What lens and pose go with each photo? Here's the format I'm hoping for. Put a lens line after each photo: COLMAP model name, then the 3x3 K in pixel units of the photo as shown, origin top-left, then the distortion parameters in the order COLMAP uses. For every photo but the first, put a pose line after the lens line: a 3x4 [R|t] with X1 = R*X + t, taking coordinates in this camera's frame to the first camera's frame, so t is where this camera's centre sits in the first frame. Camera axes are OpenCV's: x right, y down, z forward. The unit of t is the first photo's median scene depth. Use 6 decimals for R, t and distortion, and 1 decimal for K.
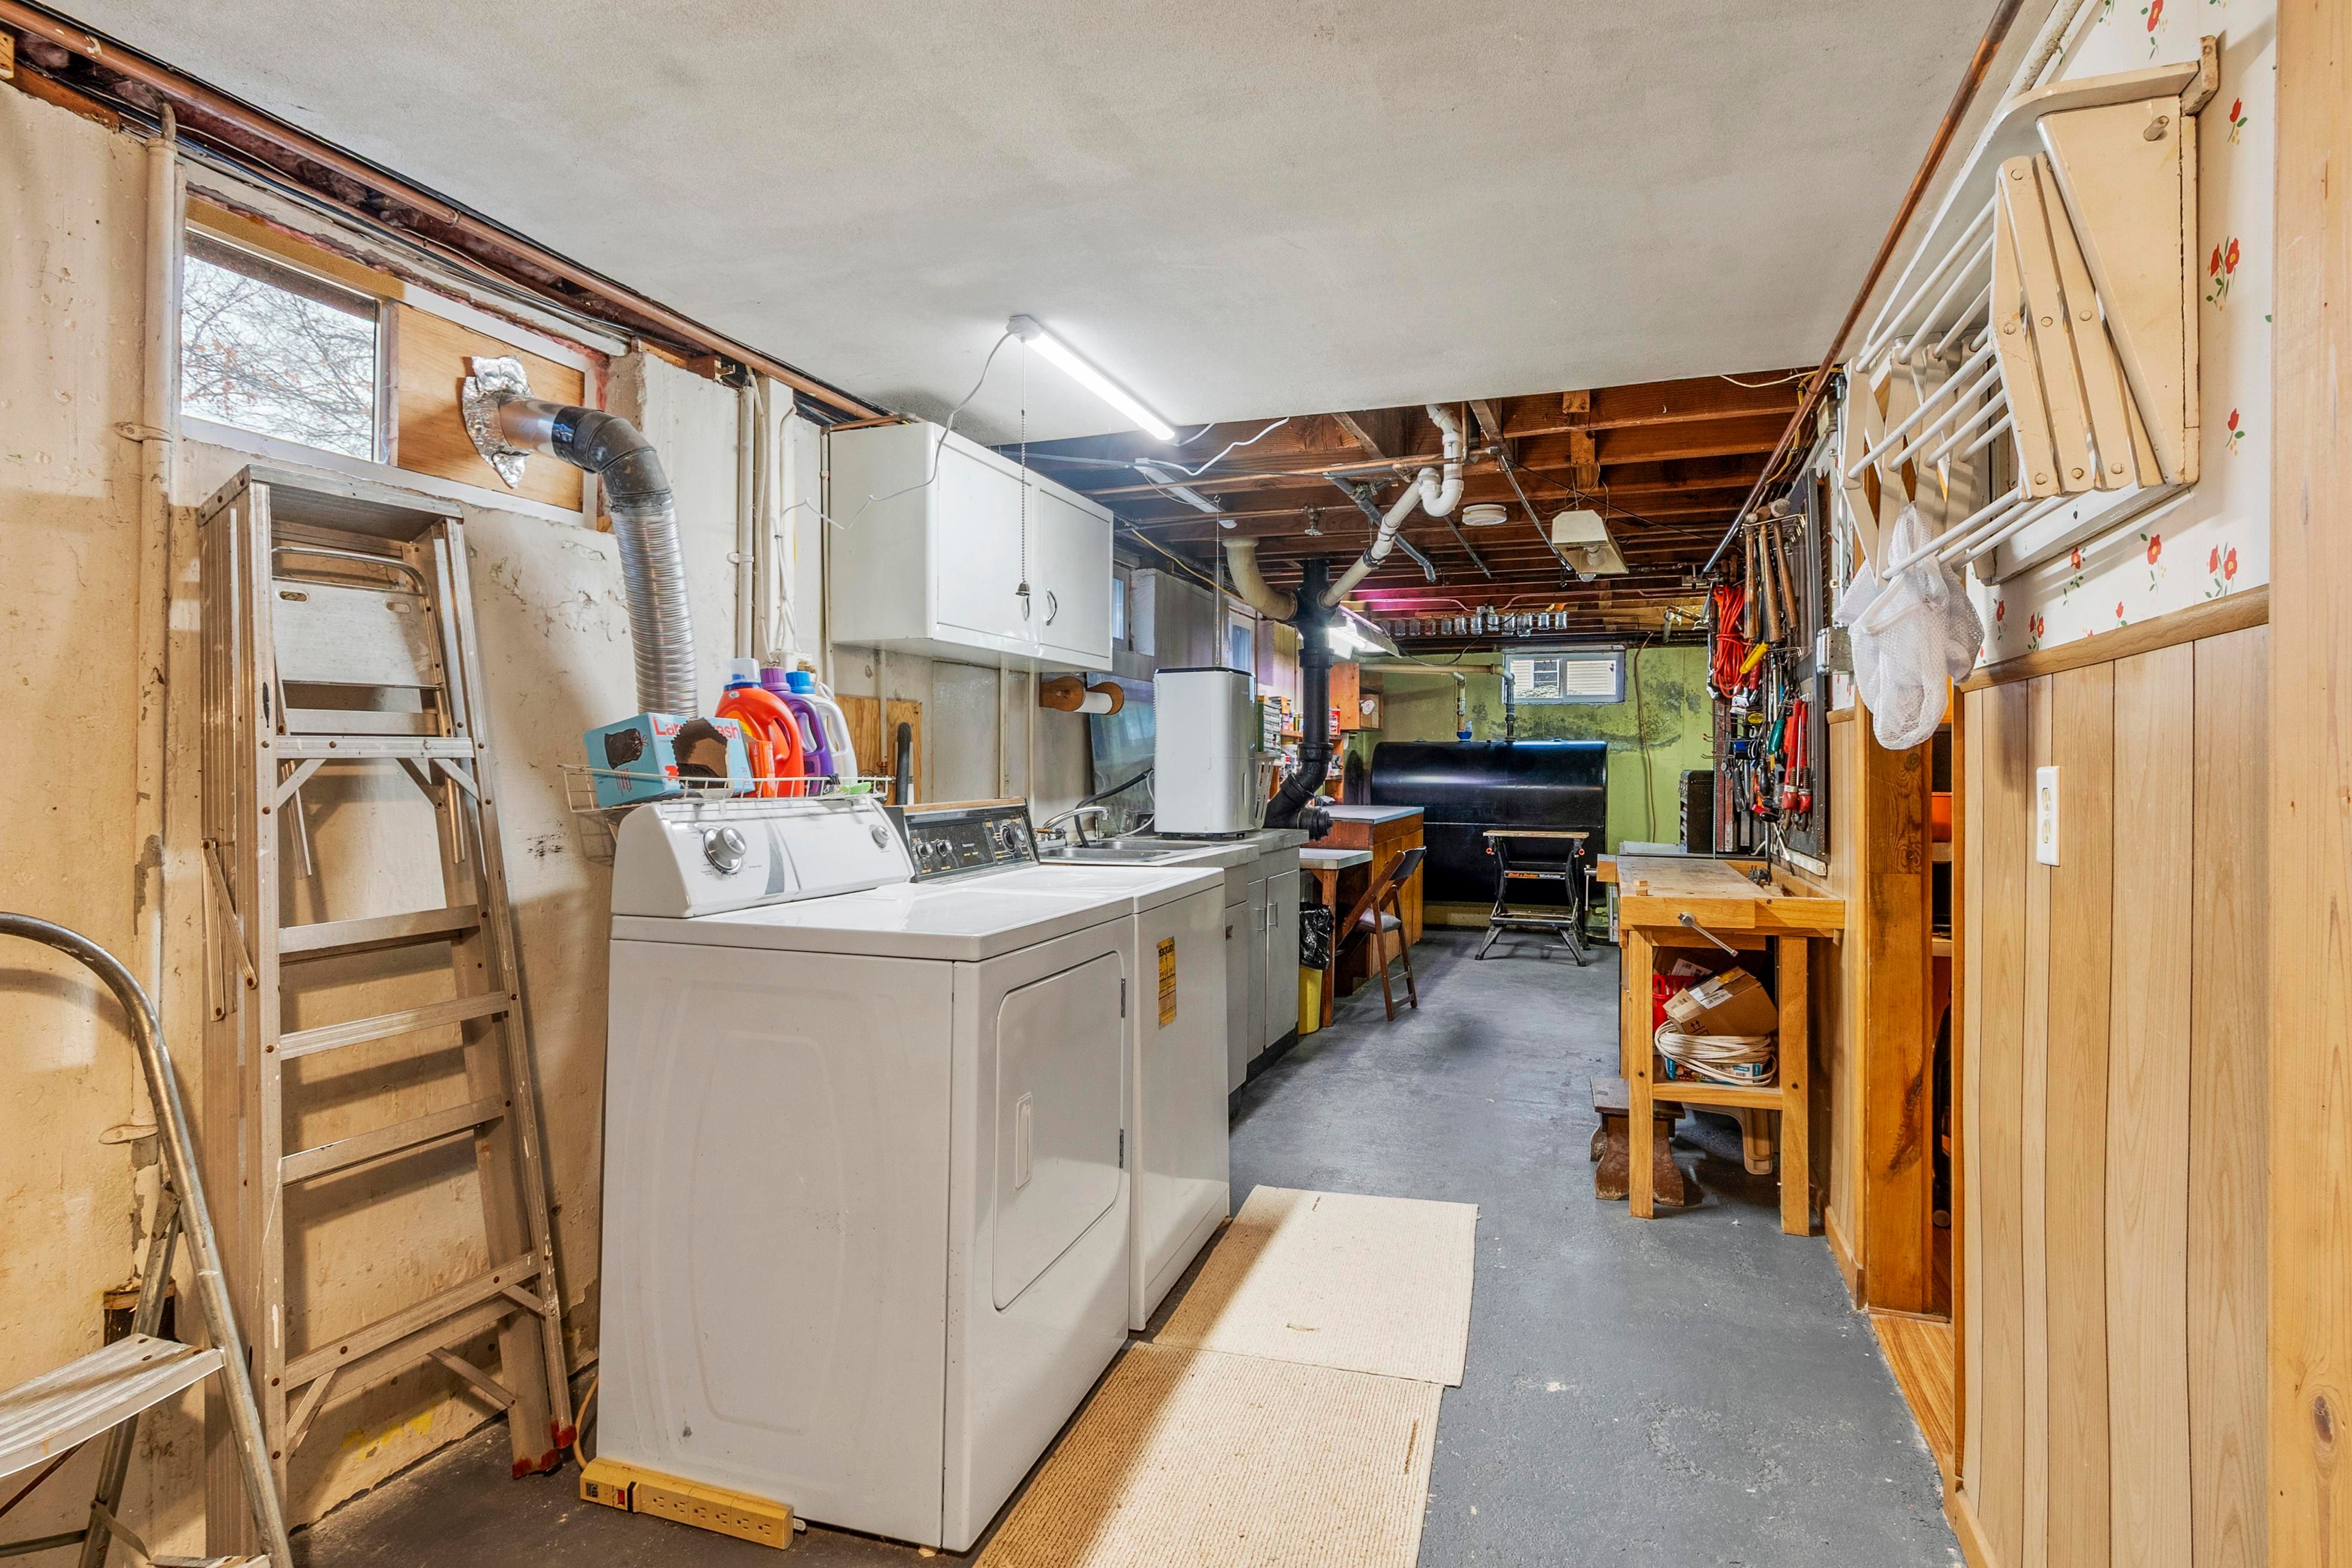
lens RADIAL K [[1230.9, 0, 1176.0], [0, 1230.9, 784.0], [0, 0, 1]] dist [-0.000175, 0.001096]
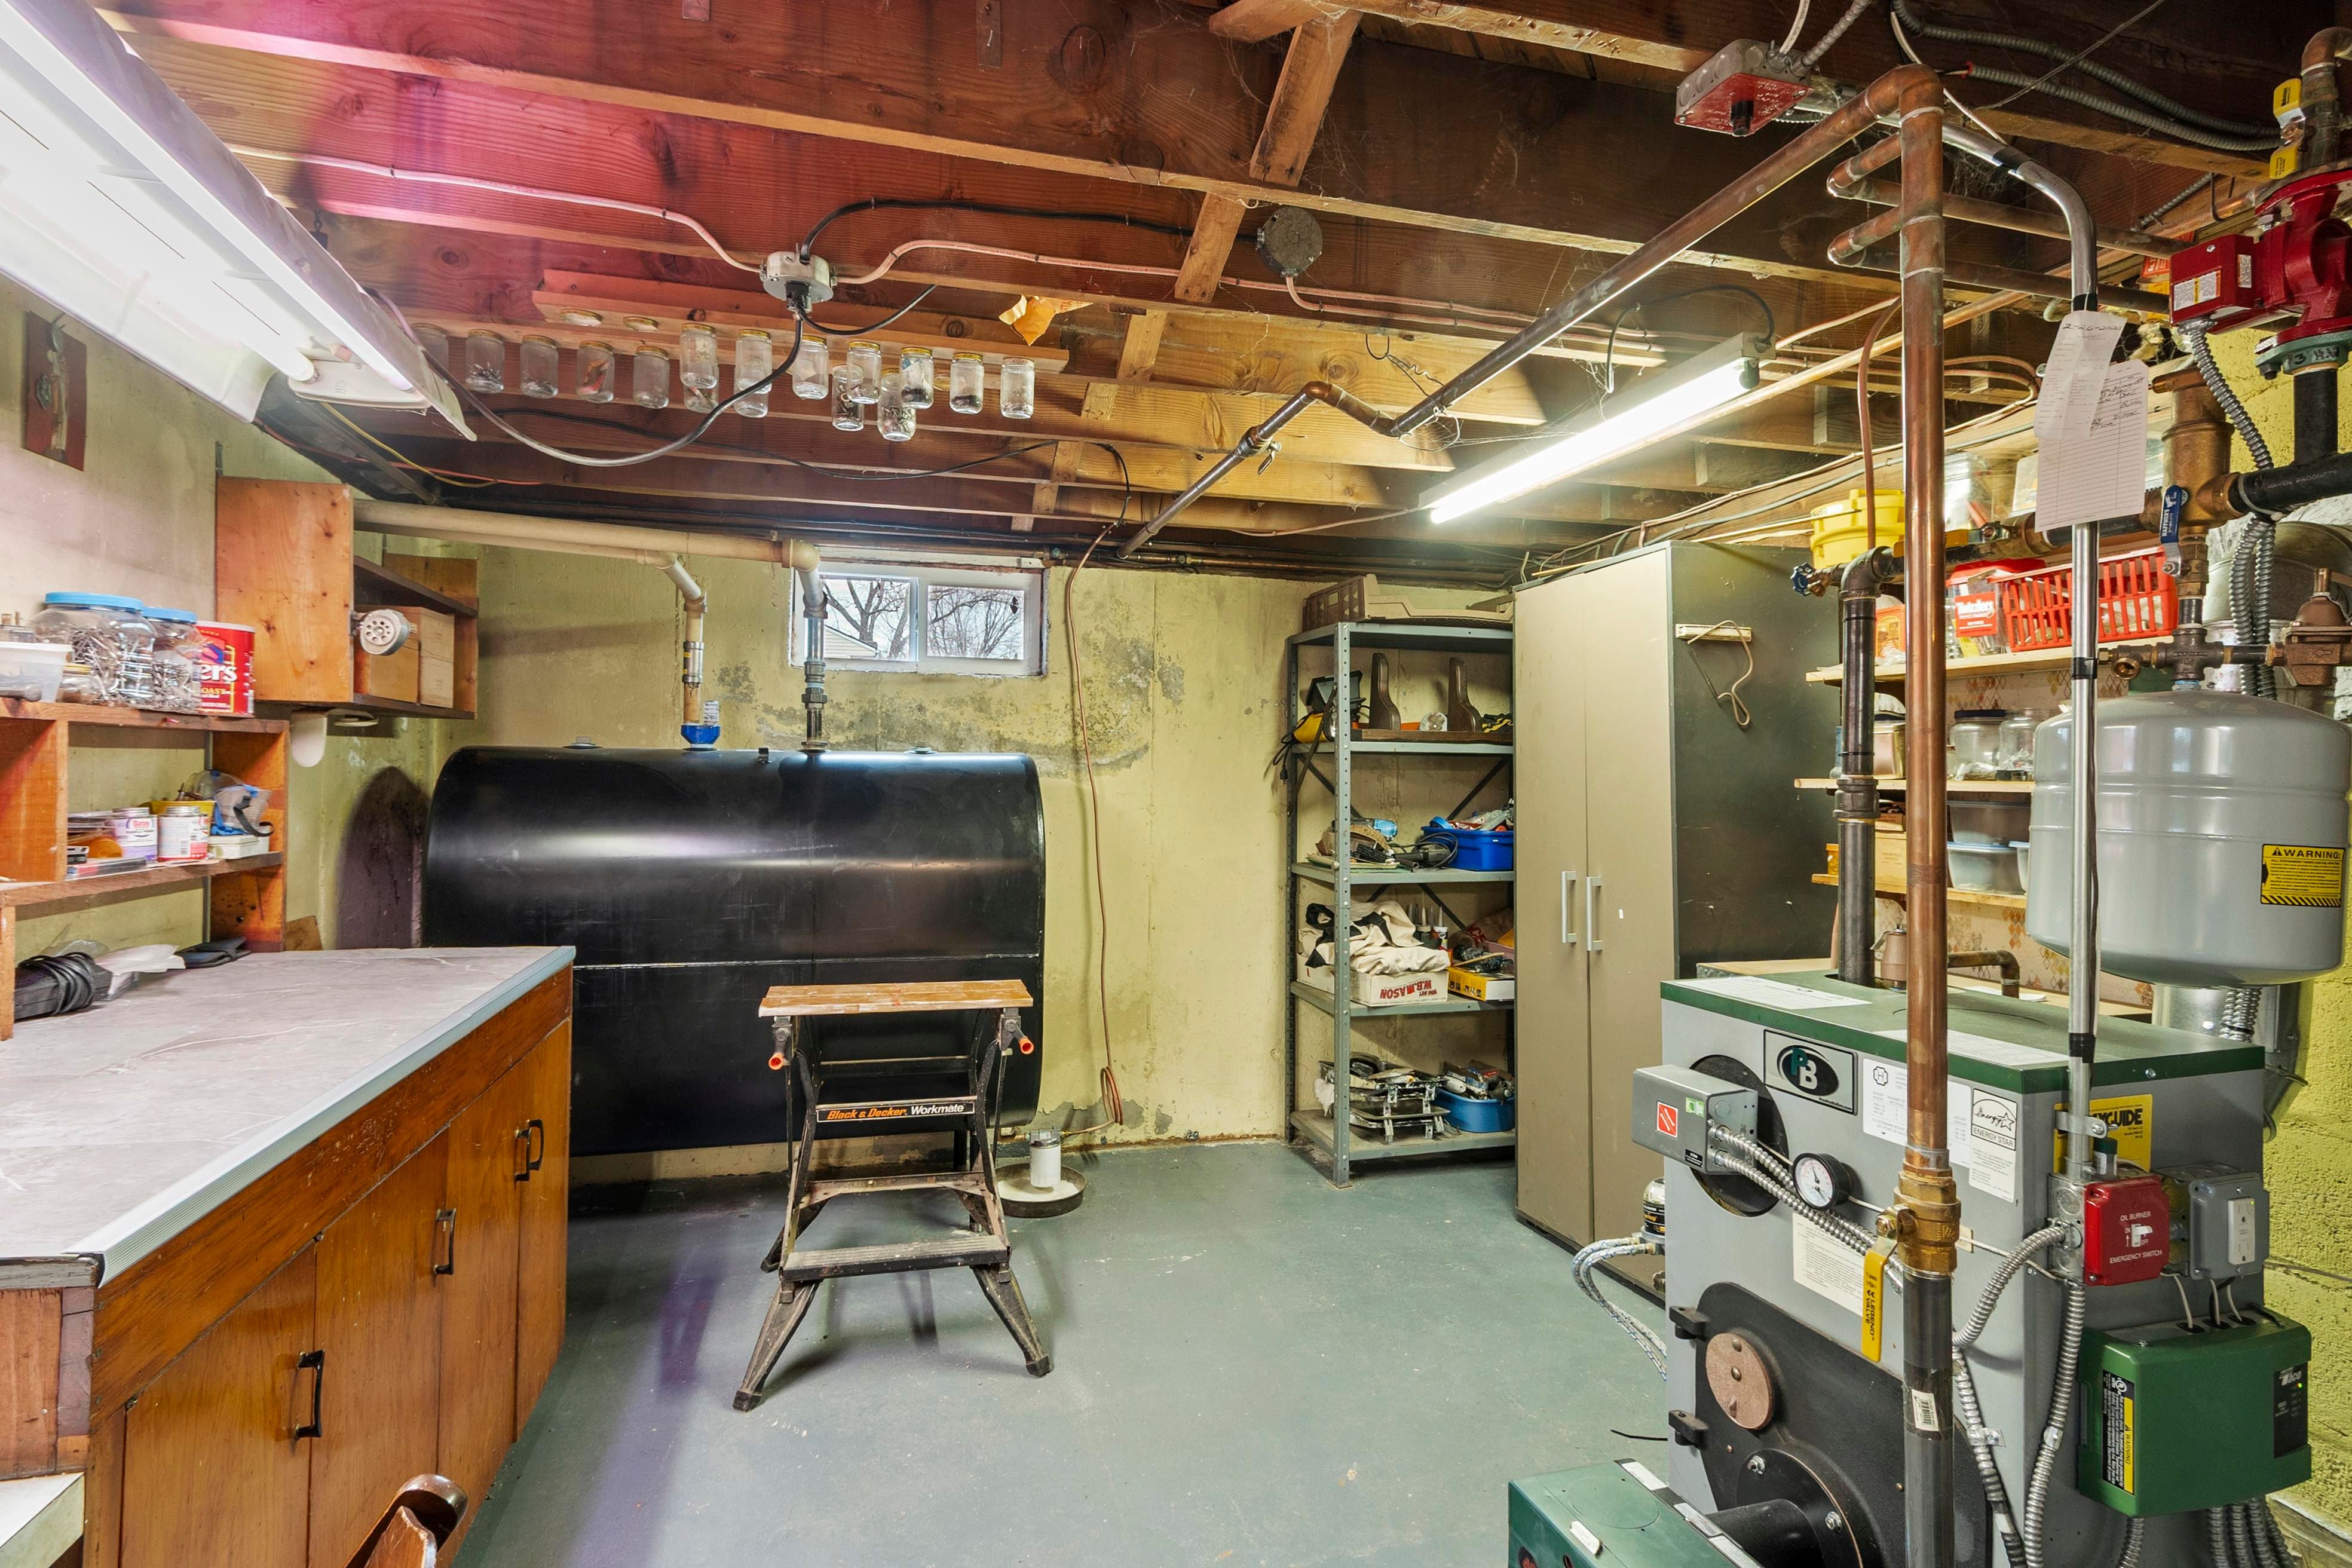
lens RADIAL K [[1230.9, 0, 1176.0], [0, 1230.9, 784.0], [0, 0, 1]] dist [-0.000175, 0.001096]
pose [[0.821130, 0.003898, 0.570727, 0.131698], [0.000431, 0.999972, -0.007451, -0.020335], [-0.570741, 0.006364, 0.821106, 0.578804]]
